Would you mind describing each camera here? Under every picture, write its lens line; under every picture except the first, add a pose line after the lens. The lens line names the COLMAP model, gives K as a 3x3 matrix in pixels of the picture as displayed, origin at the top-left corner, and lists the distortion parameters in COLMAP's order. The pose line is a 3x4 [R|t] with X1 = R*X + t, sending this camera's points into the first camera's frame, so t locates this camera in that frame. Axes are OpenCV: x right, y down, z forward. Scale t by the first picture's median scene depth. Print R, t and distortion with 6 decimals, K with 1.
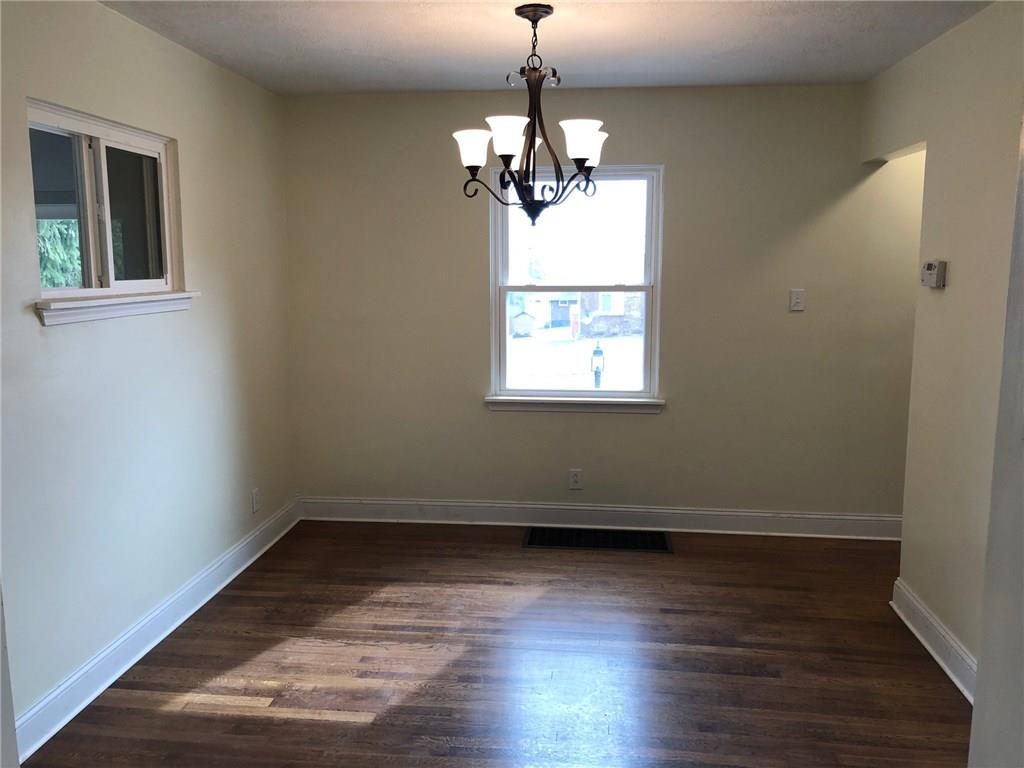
lens RADIAL K [[828.1, 0, 512.0], [0, 828.1, 384.0], [0, 0, 1]] dist [0.003089, 0.000621]
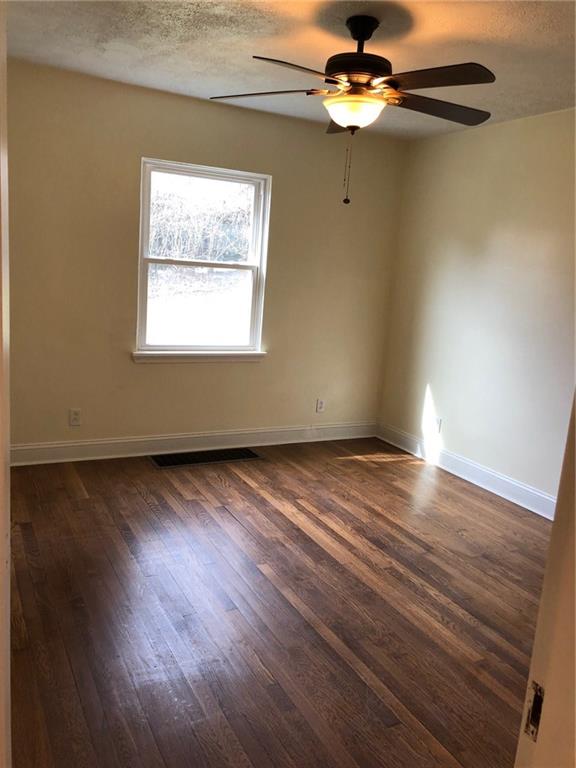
lens RADIAL K [[621.1, 0, 288.0], [0, 621.1, 384.0], [0, 0, 1]] dist [0.003089, 0.000621]
pose [[0.823214, -0.048149, 0.565686, -0.359876], [0.005696, 0.997047, 0.076576, -0.005278], [-0.567703, -0.059816, 0.821057, 0.131937]]
